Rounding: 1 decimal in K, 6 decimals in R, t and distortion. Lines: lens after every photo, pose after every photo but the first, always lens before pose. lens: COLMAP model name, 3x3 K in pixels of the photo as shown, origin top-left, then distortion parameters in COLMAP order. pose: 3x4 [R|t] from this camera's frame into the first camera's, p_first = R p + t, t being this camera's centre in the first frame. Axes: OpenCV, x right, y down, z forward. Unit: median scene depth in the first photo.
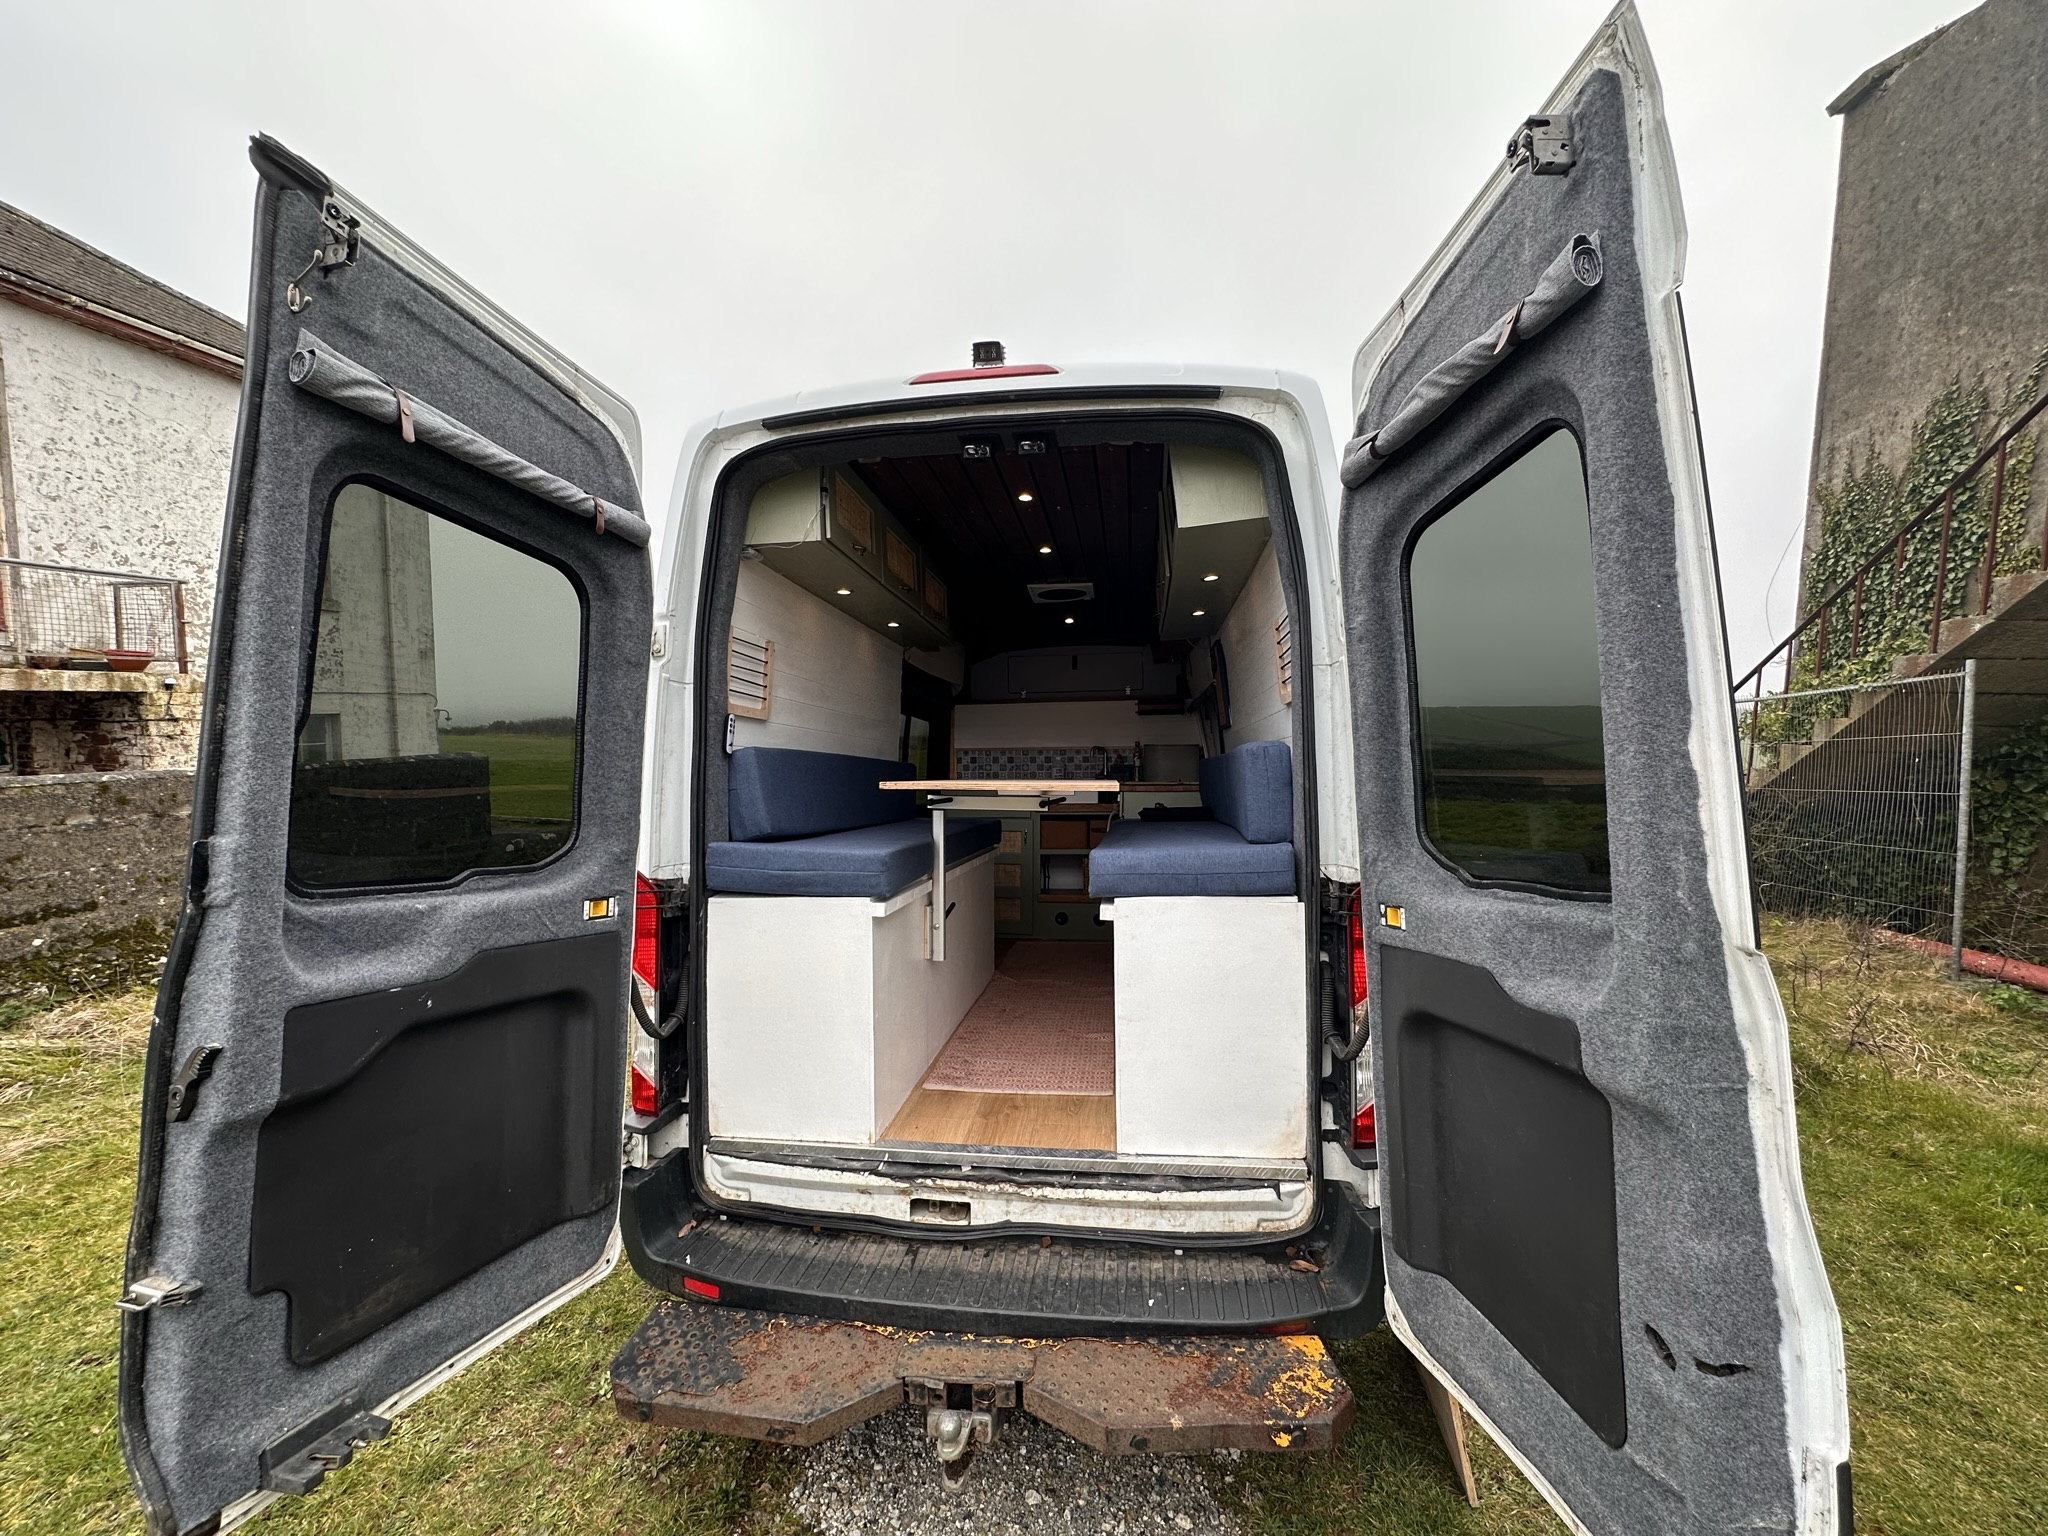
lens RADIAL K [[812.8, 0, 1032.9], [0, 812.8, 781.5], [0, 0, 1]] dist [-0.004513, 0.000760]
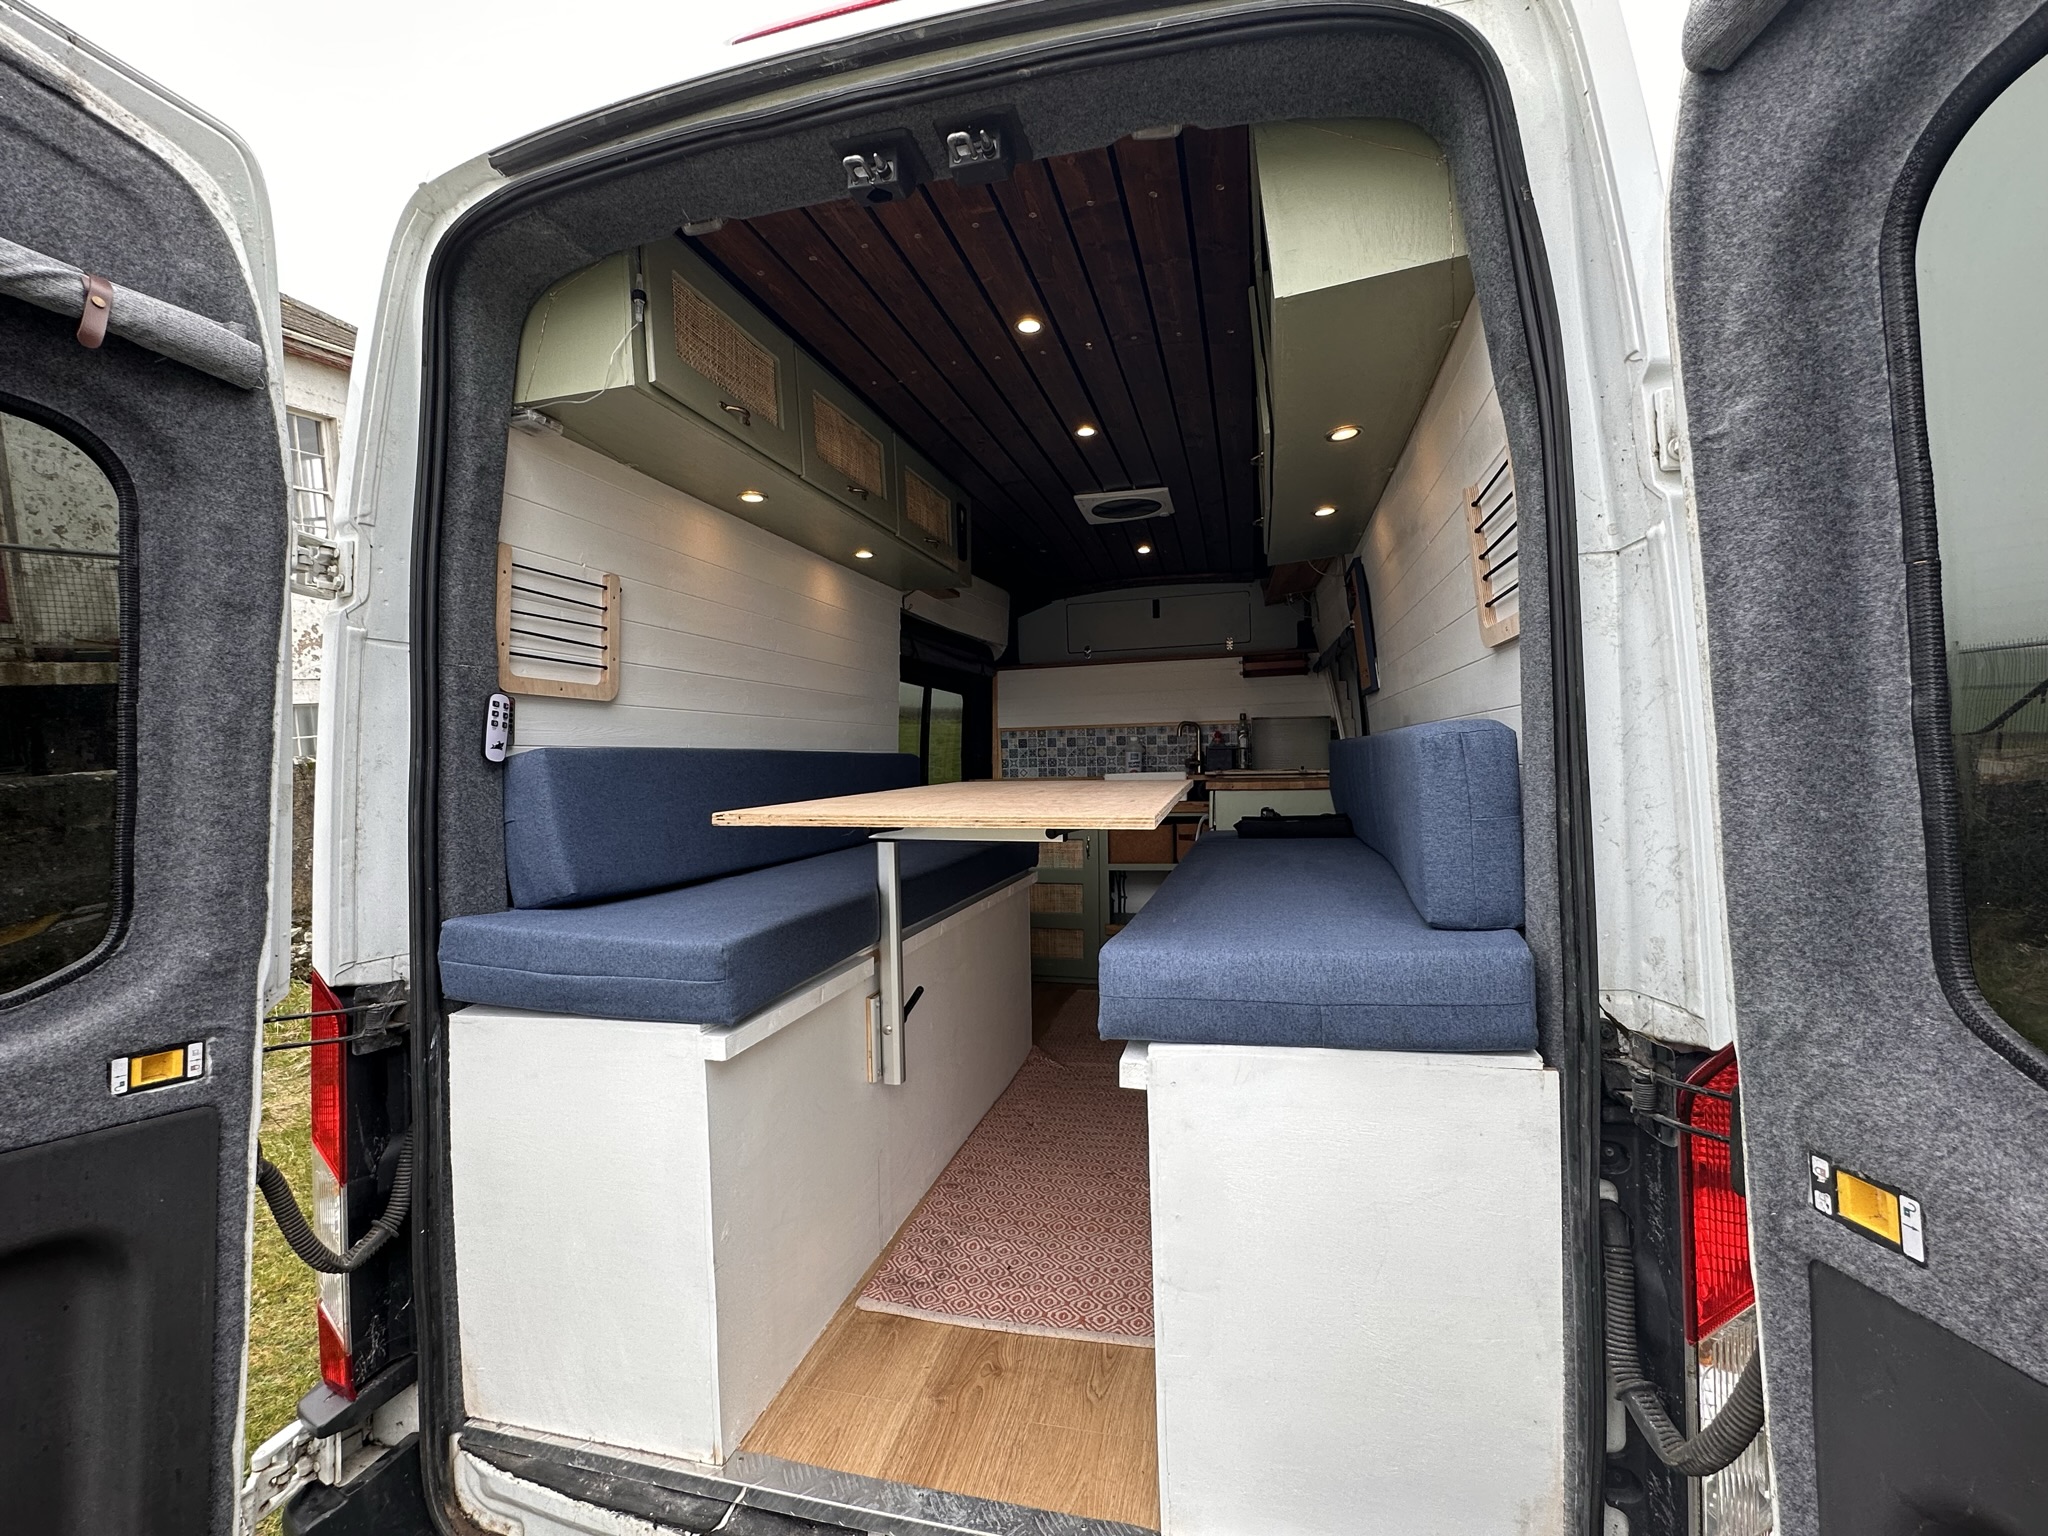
lens RADIAL K [[917.9, 0, 1021.3], [0, 917.9, 780.8], [0, 0, 1]] dist [-0.002909, 0.000390]
pose [[0.991764, -0.014561, -0.127248, 0.091030], [0.017703, 0.999565, 0.023593, -0.030707], [0.126849, -0.025651, 0.991590, 0.409219]]
